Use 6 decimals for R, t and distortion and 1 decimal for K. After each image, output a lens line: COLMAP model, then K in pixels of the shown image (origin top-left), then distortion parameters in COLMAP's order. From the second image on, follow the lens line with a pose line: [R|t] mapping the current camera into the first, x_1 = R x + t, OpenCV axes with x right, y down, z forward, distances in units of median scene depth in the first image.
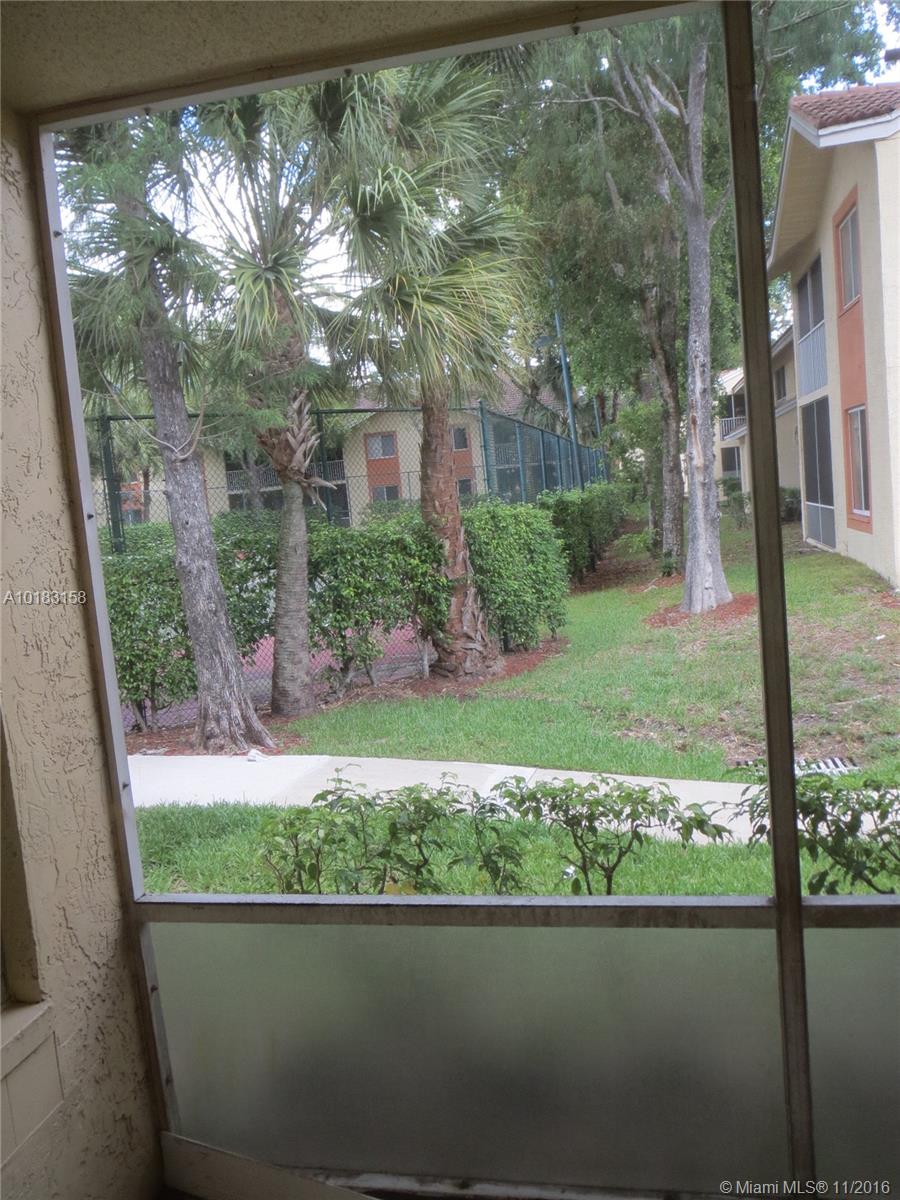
lens RADIAL K [[963.8, 0, 450.0], [0, 963.8, 600.0], [0, 0, 1]] dist [-0.057043, -0.001319]
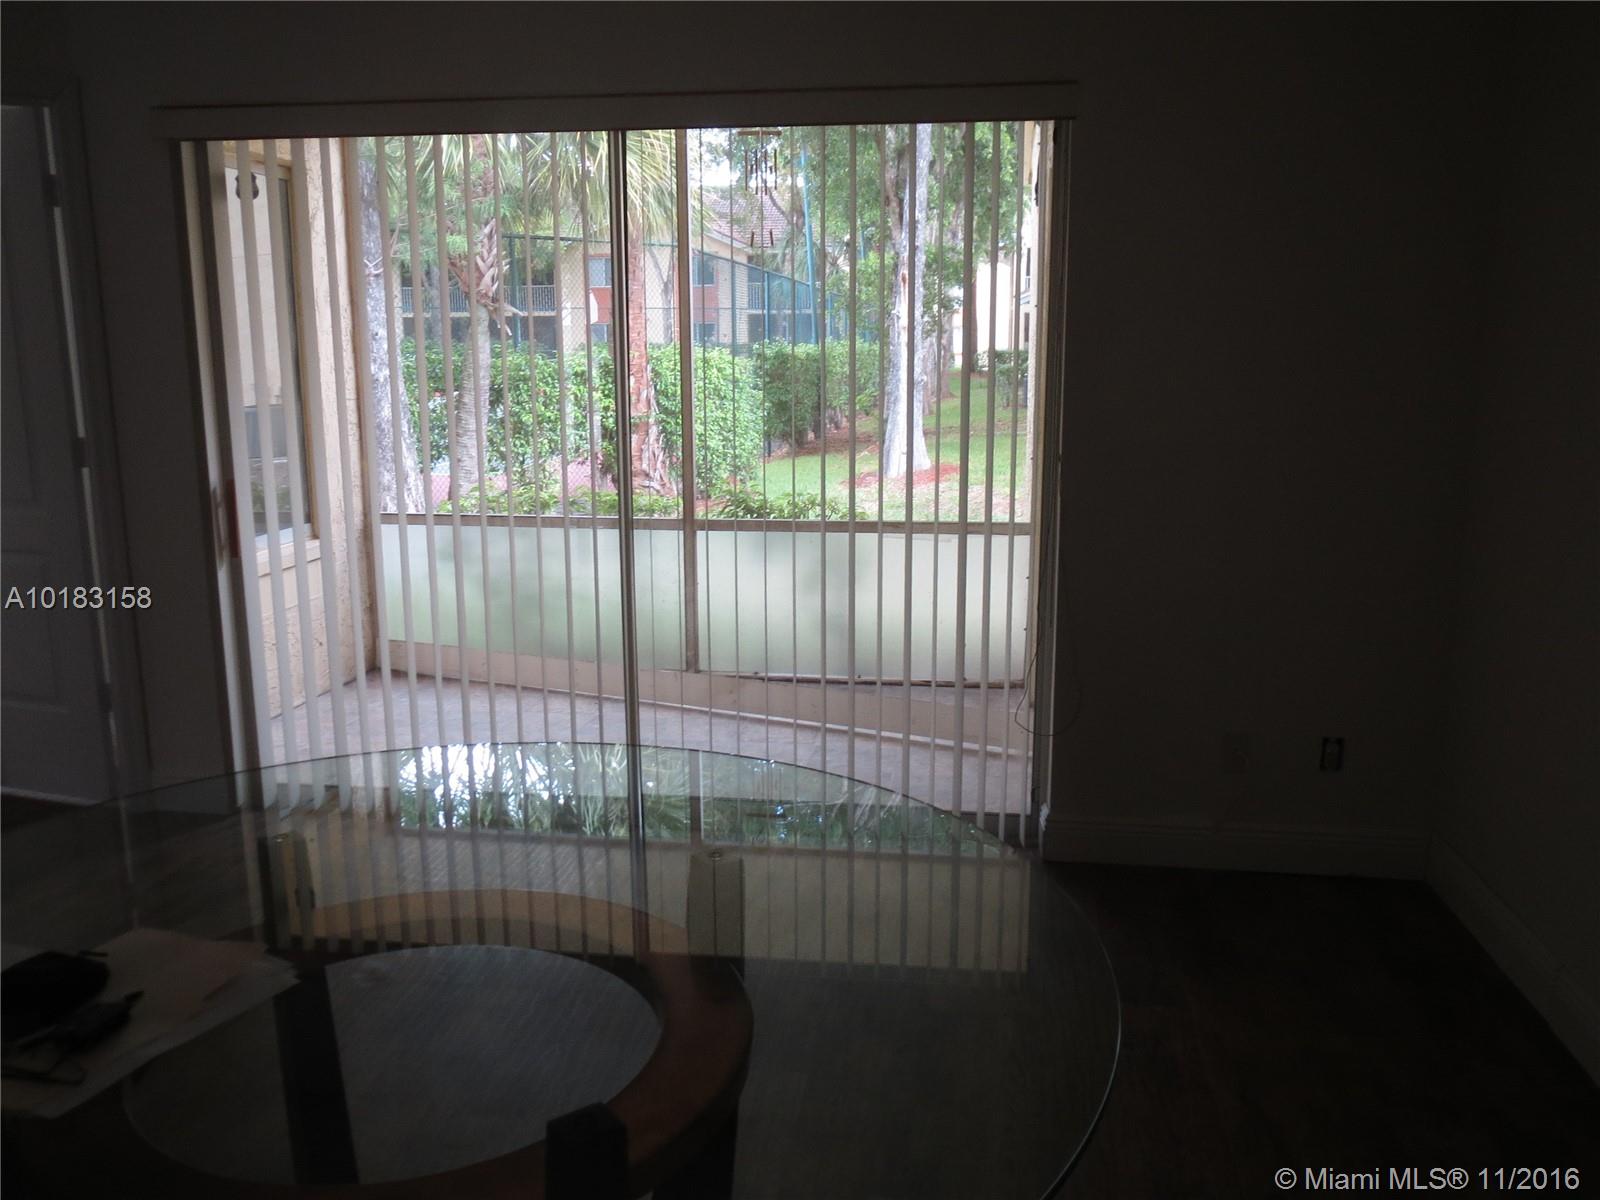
lens RADIAL K [[1285.1, 0, 800.0], [0, 1285.1, 600.0], [0, 0, 1]] dist [-0.057043, -0.001319]
pose [[0.993616, 0.070585, 0.088001, 0.071661], [-0.077759, 0.993680, 0.080954, 0.048610], [-0.081730, -0.087281, 0.992825, -0.372139]]
